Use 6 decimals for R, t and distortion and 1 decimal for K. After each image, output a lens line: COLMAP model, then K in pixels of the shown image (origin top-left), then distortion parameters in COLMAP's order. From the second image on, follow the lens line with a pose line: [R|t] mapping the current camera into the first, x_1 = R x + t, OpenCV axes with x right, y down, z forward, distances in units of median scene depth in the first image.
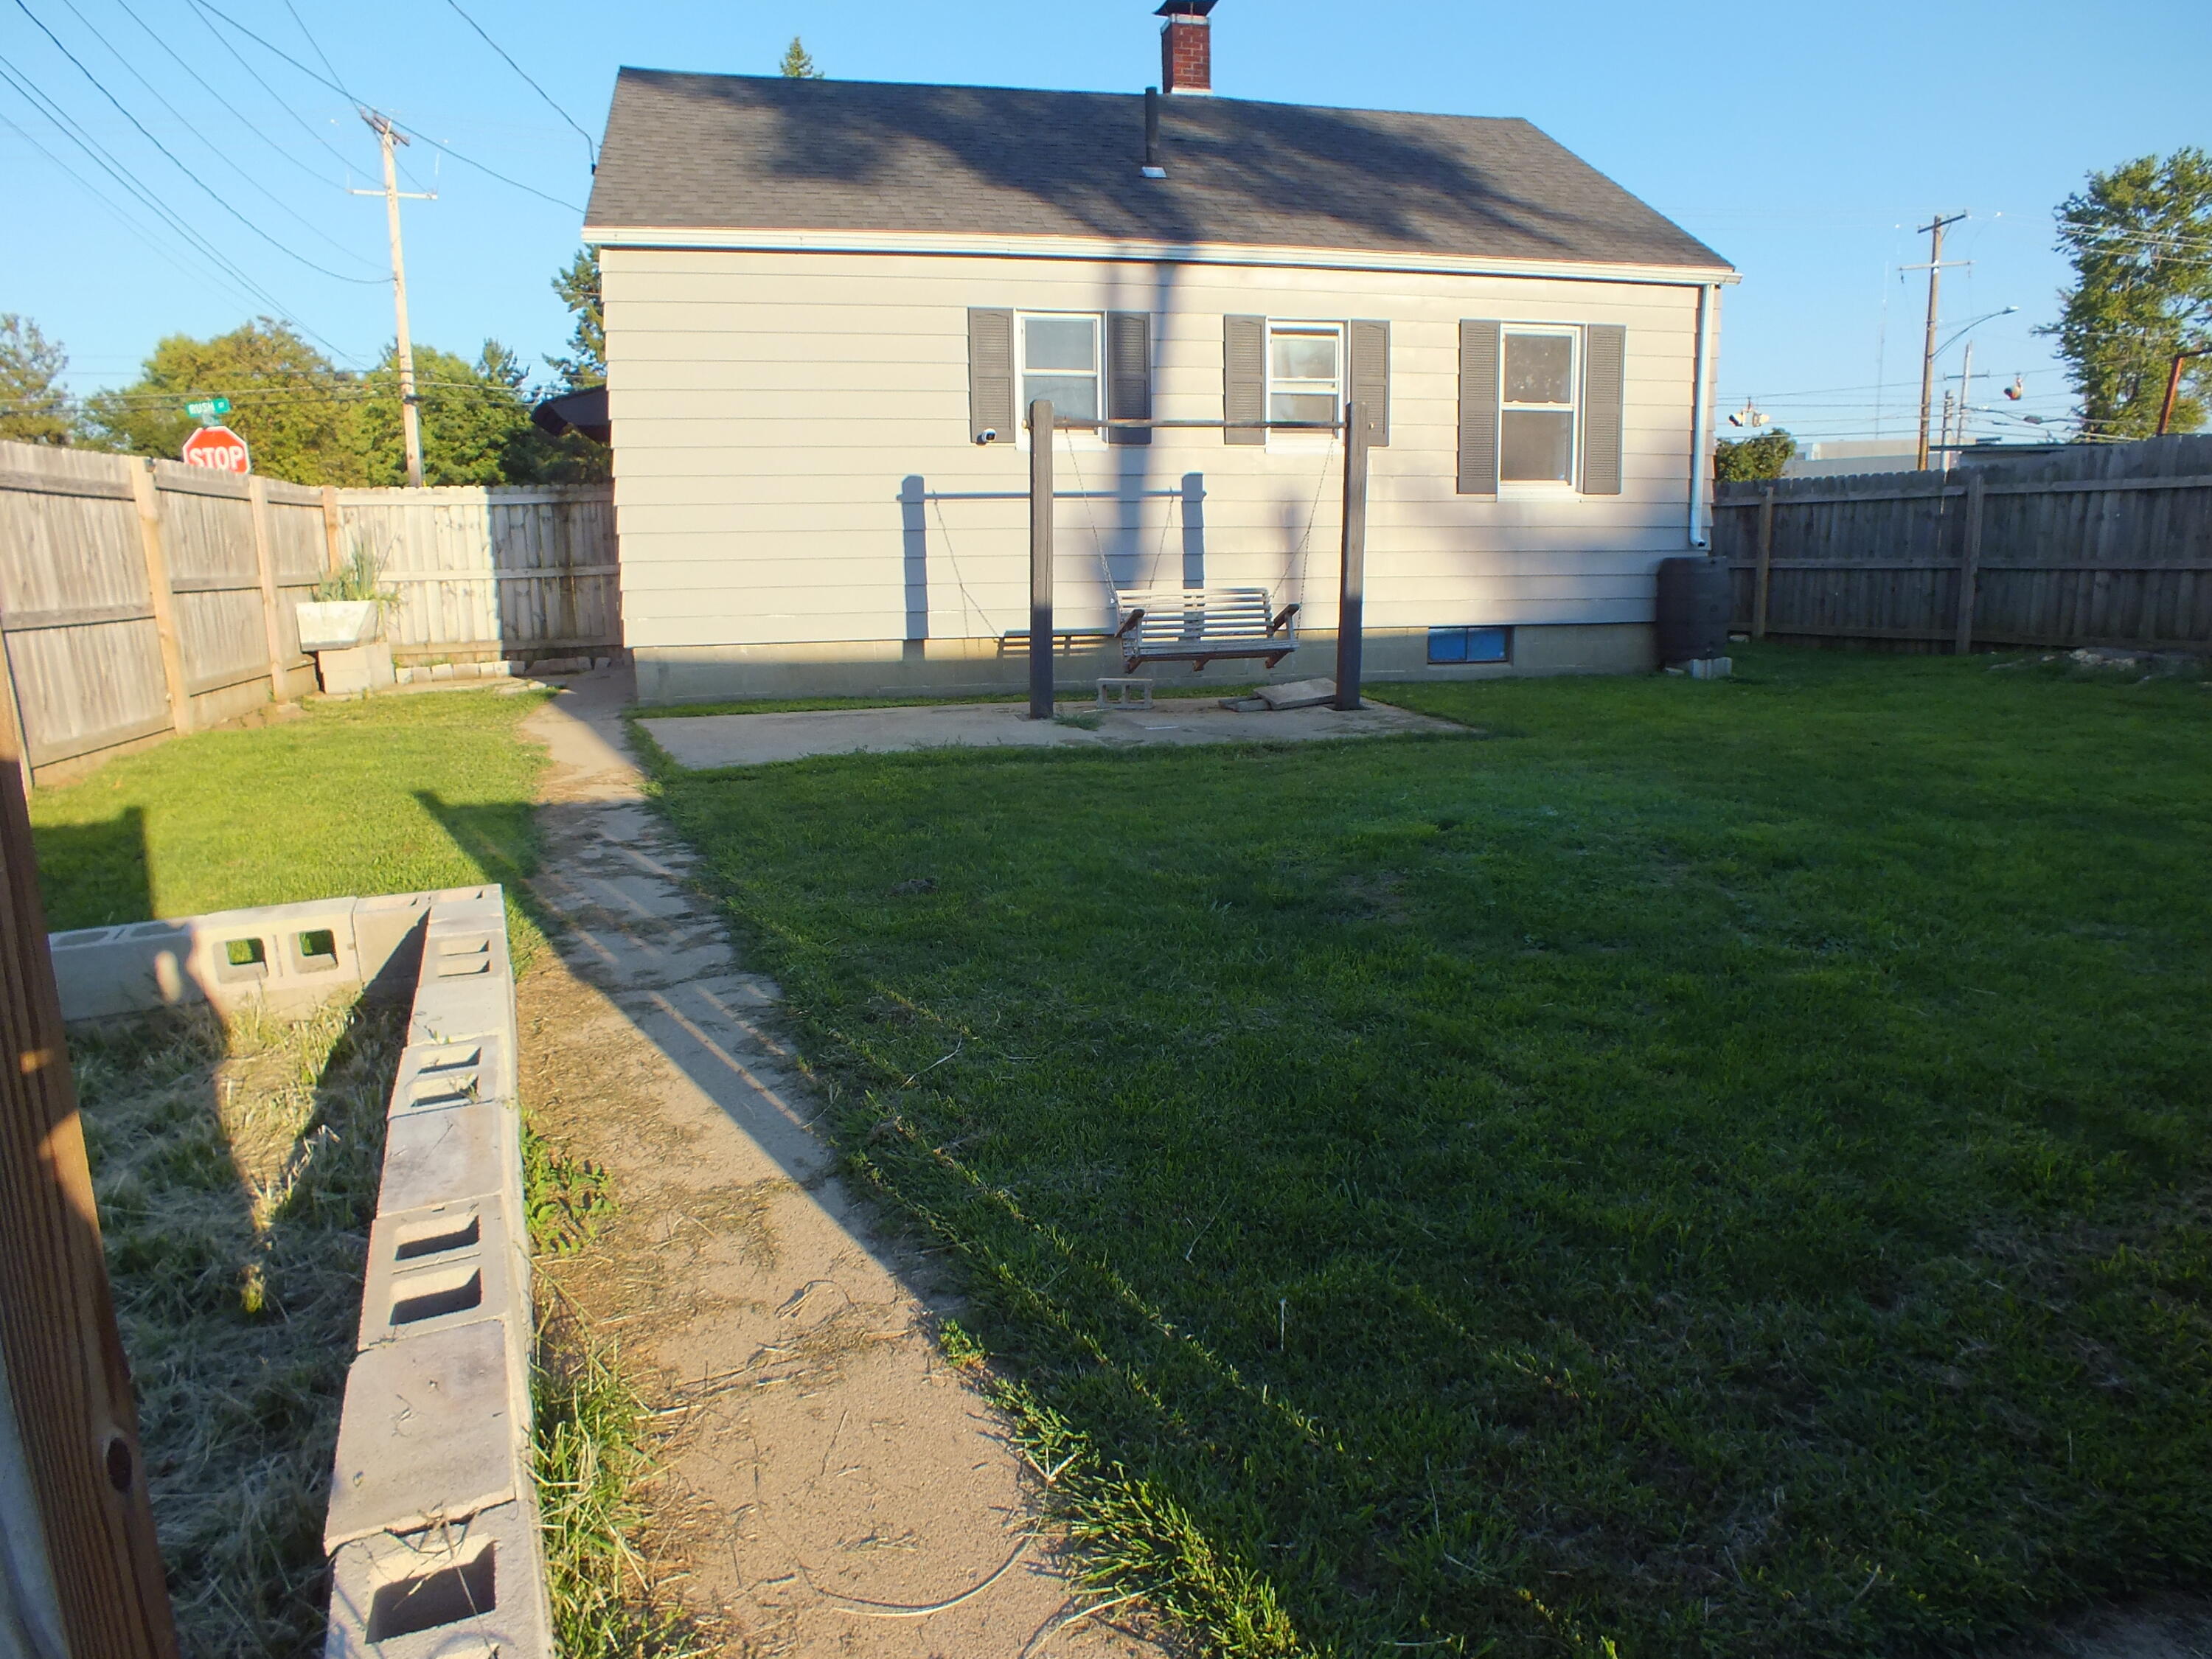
lens RADIAL K [[1421.1, 0, 1097.3], [0, 1421.1, 835.7], [0, 0, 1]] dist [-0.059087, 0.009072]
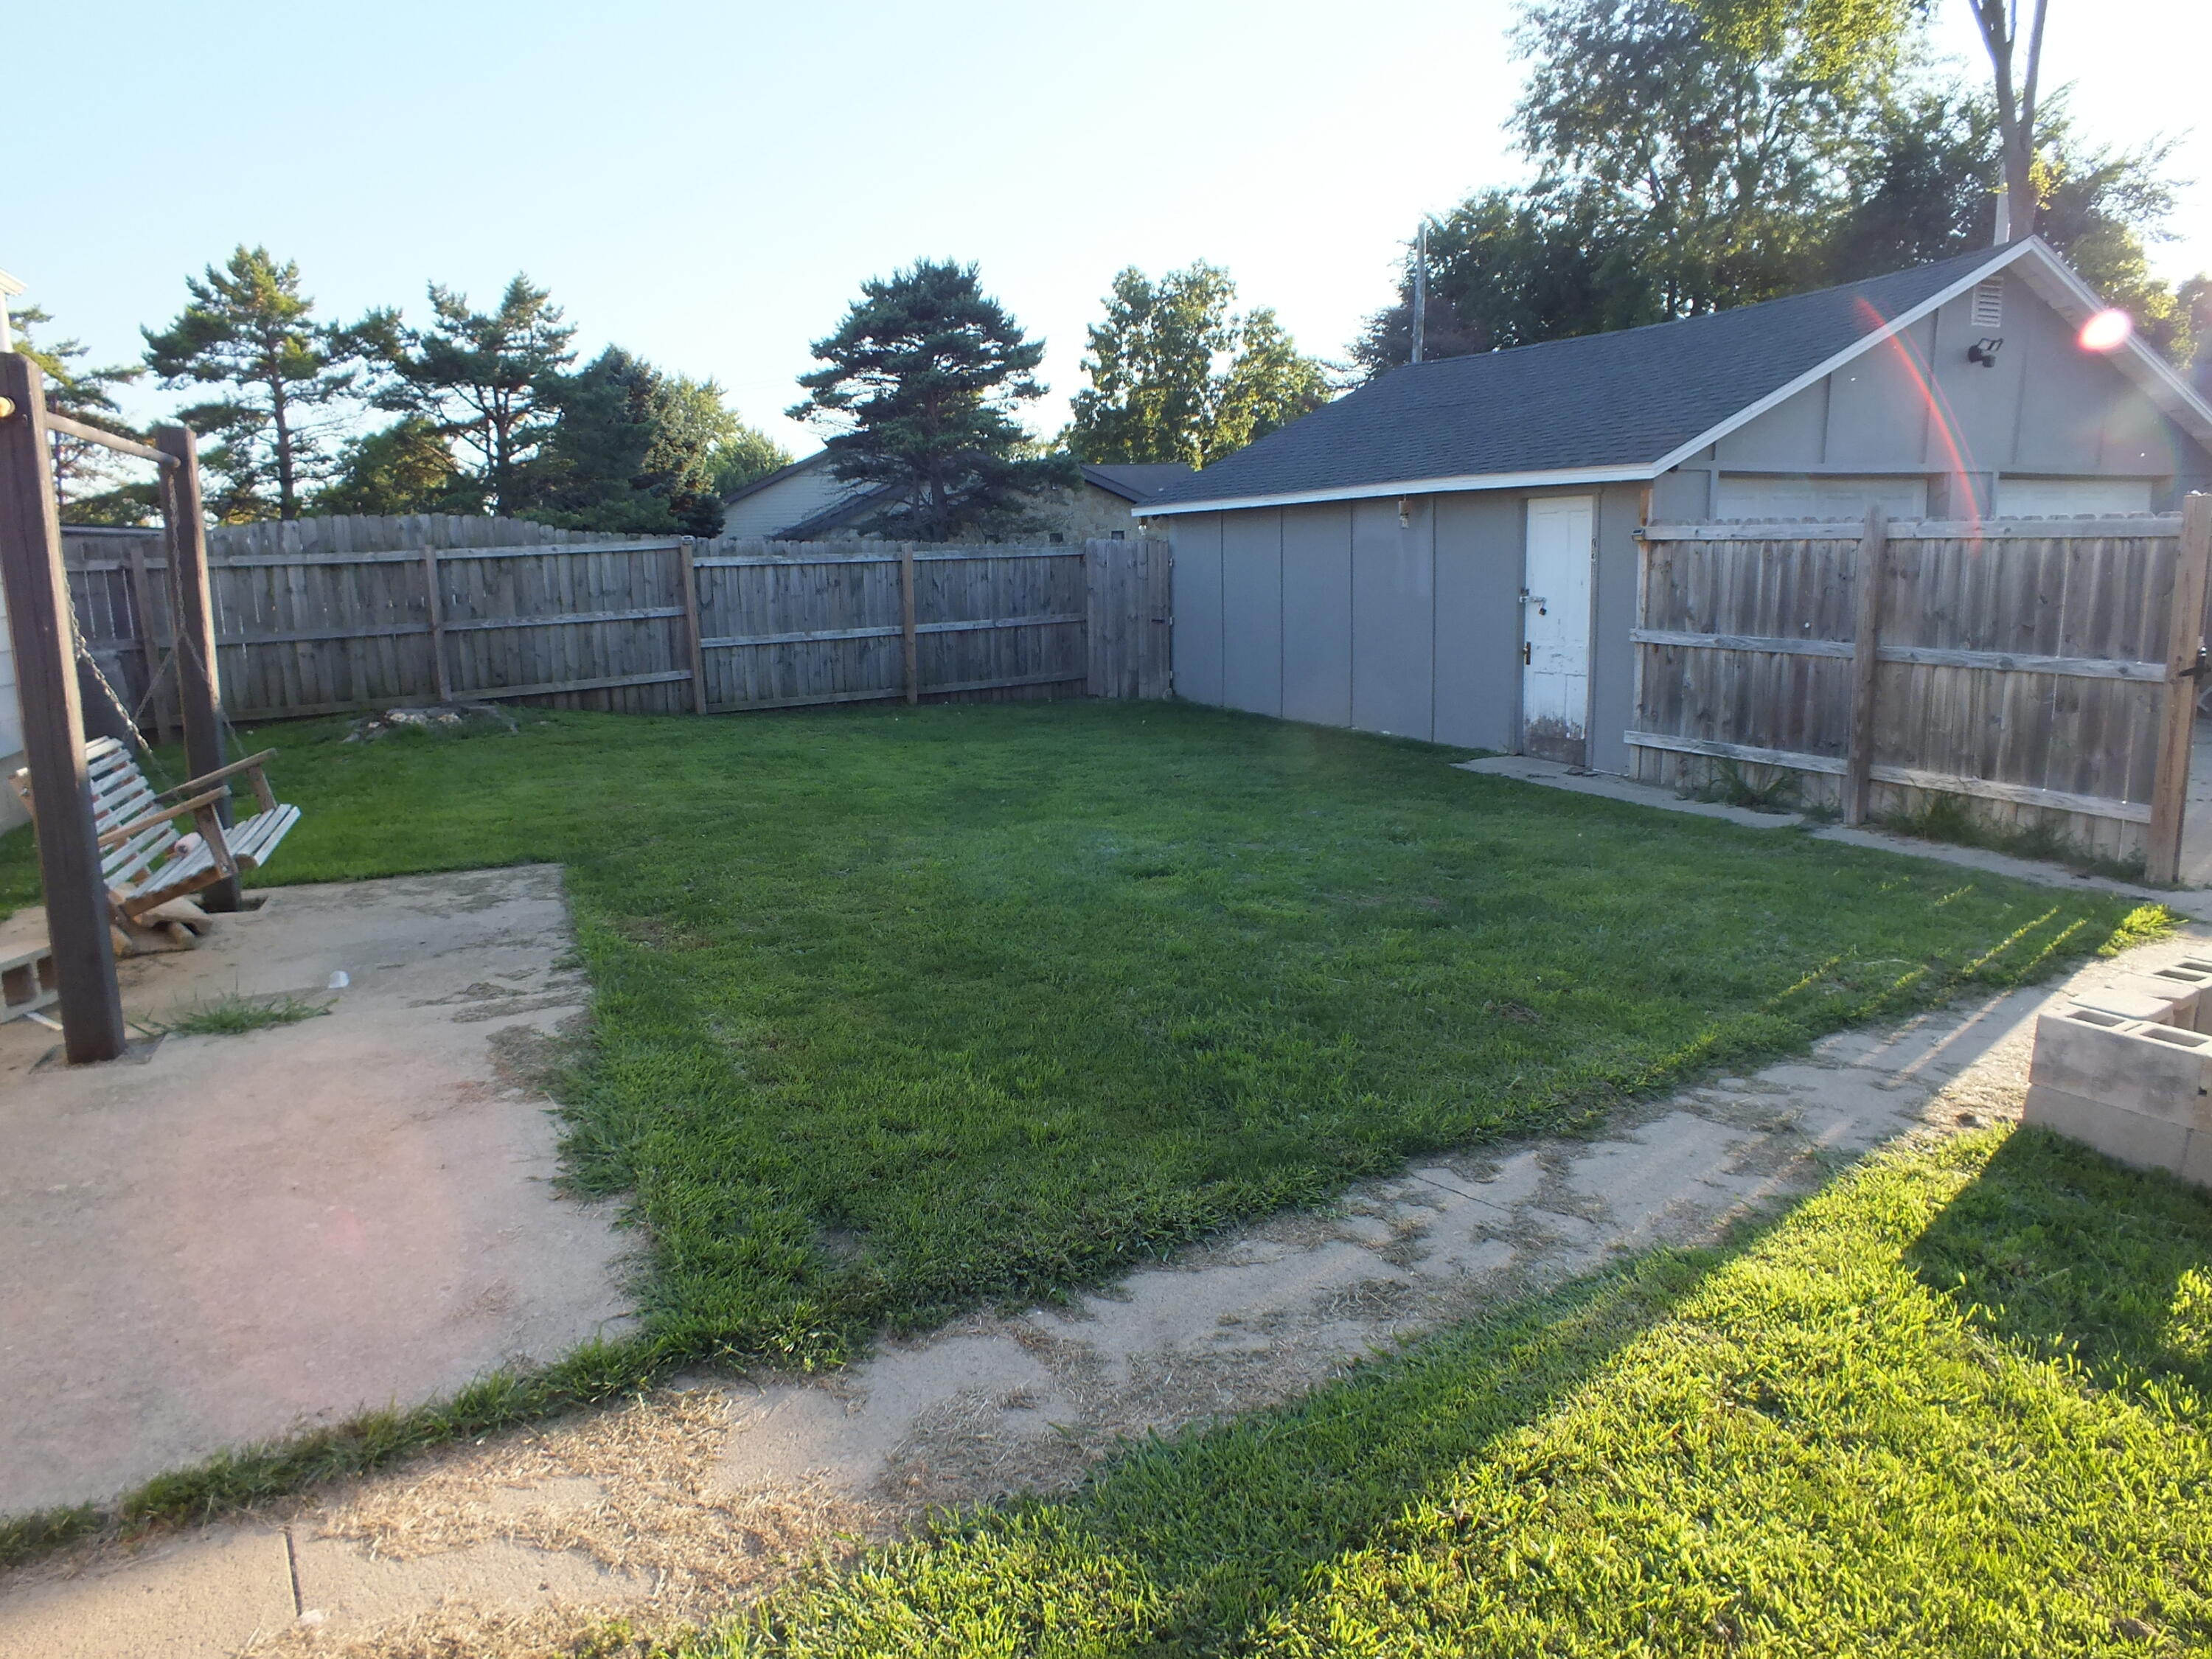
lens RADIAL K [[1421.1, 0, 1086.2], [0, 1421.1, 825.7], [0, 0, 1]] dist [-0.059087, 0.009072]
pose [[-0.167377, -0.165182, 0.971957, -0.434001], [0.217790, 0.955314, 0.199858, -0.145808], [-0.961537, 0.245134, -0.123923, 0.614850]]
